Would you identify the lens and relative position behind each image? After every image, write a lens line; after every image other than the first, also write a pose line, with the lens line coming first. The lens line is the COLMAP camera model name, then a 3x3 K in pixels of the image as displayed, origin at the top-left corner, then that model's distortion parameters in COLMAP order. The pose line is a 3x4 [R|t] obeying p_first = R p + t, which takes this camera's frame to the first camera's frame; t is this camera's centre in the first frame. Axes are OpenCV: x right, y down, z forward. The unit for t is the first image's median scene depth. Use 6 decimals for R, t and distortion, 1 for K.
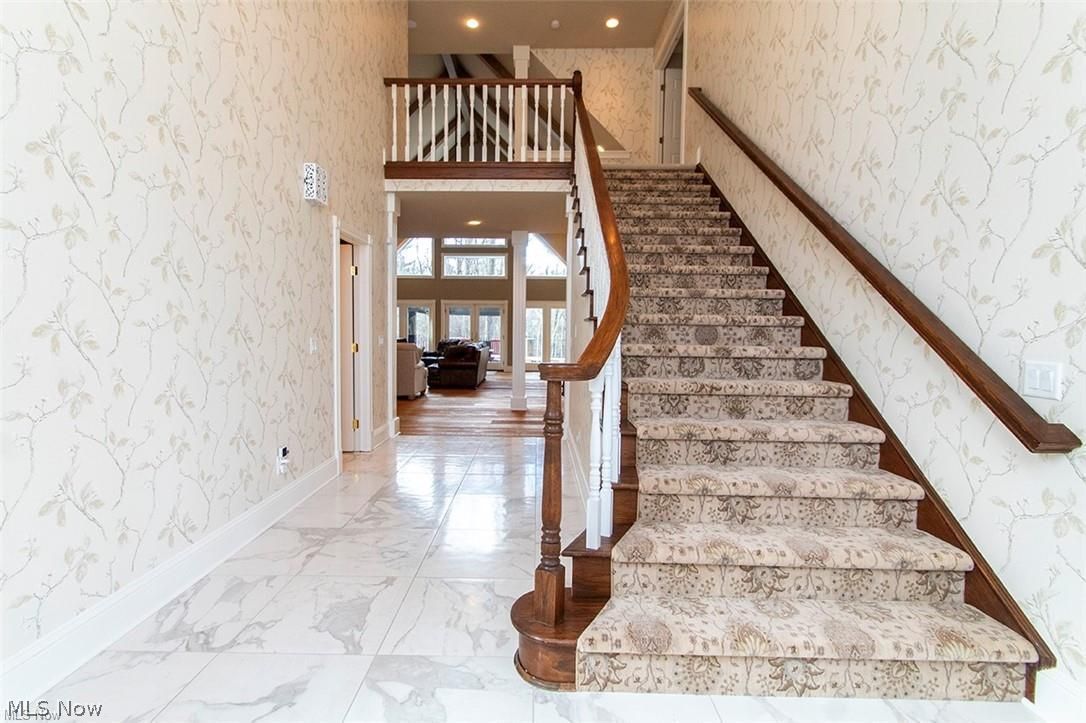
lens RADIAL K [[508.0, 0, 532.0], [0, 508.0, 353.3], [0, 0, 1]] dist [0.003615, 0.000215]
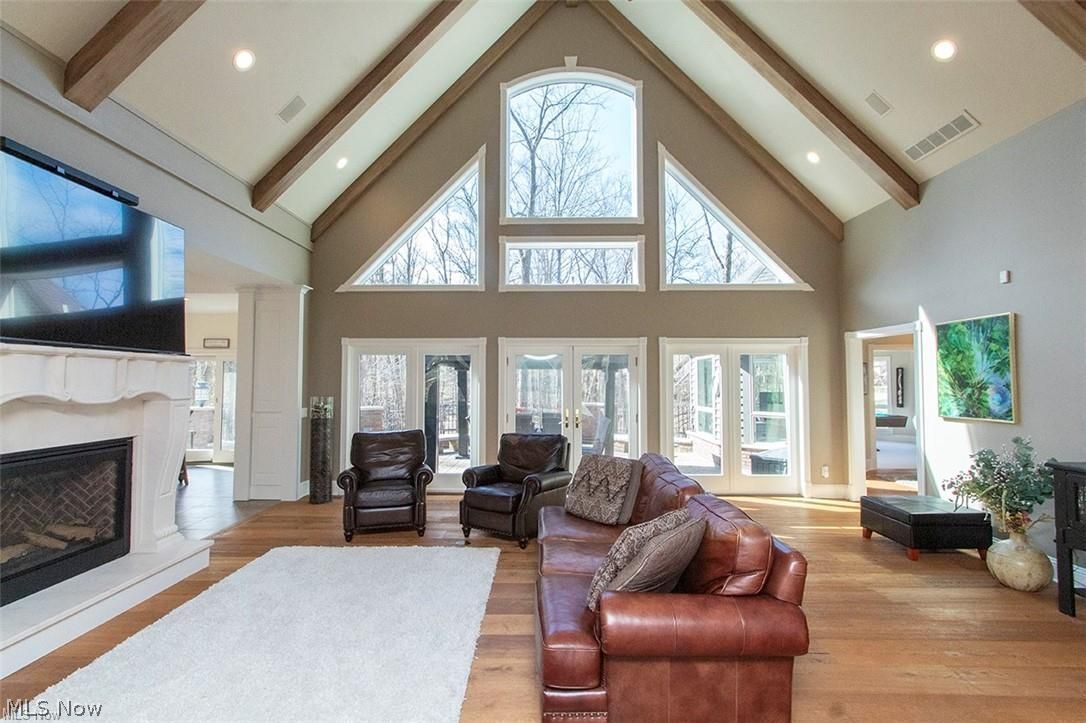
lens RADIAL K [[508.0, 0, 532.0], [0, 508.0, 353.3], [0, 0, 1]] dist [0.003615, 0.000215]
pose [[0.999694, -0.010745, -0.022281, -0.143377], [0.008527, 0.995214, -0.097343, -0.046098], [0.023220, 0.097123, 0.995002, 0.565451]]
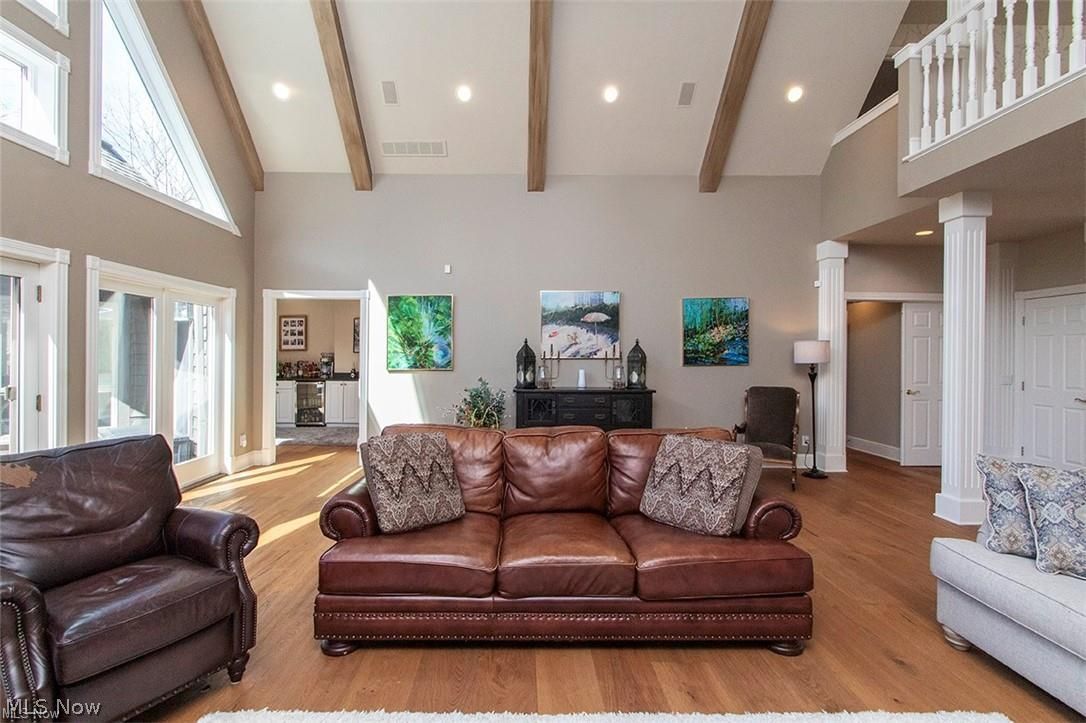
lens RADIAL K [[508.0, 0, 532.0], [0, 508.0, 353.3], [0, 0, 1]] dist [0.003615, 0.000215]
pose [[-0.014431, -0.005389, 0.999881, -0.300131], [0.038859, 0.999227, 0.005946, -0.046419], [-0.999141, 0.038940, -0.014211, 0.799894]]
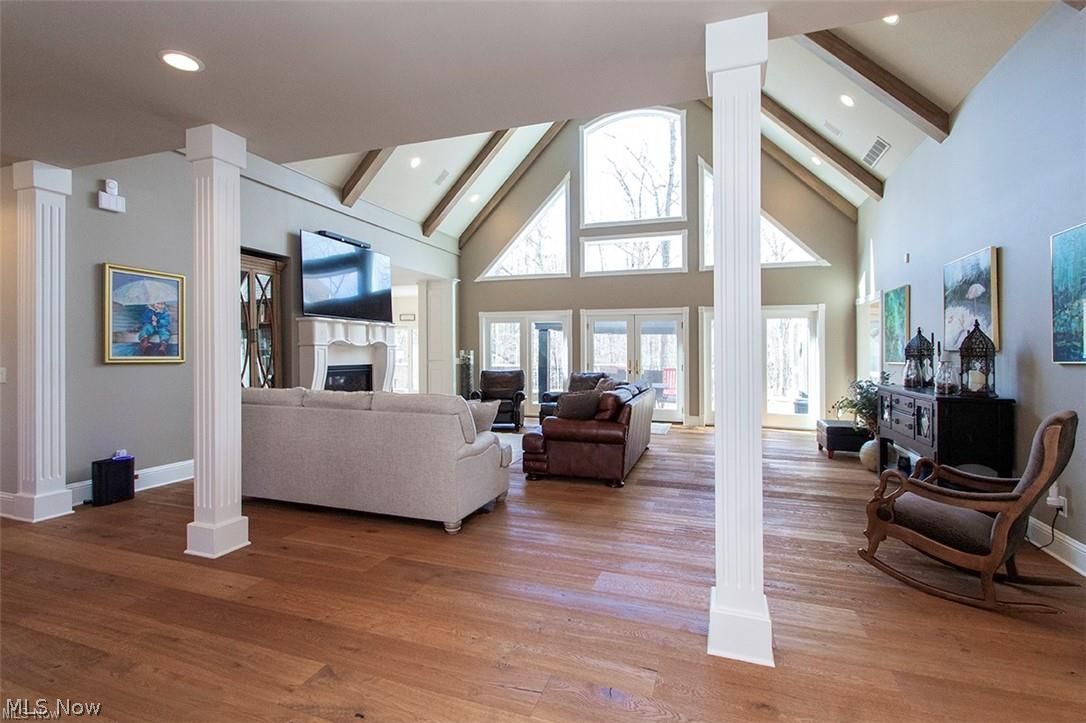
lens RADIAL K [[508.0, 0, 532.0], [0, 508.0, 353.3], [0, 0, 1]] dist [0.003615, 0.000215]
pose [[0.942138, -0.004167, -0.335200, -0.024022], [-0.009856, 0.999146, -0.040124, -0.022434], [0.335081, 0.041106, 0.941292, 0.389382]]
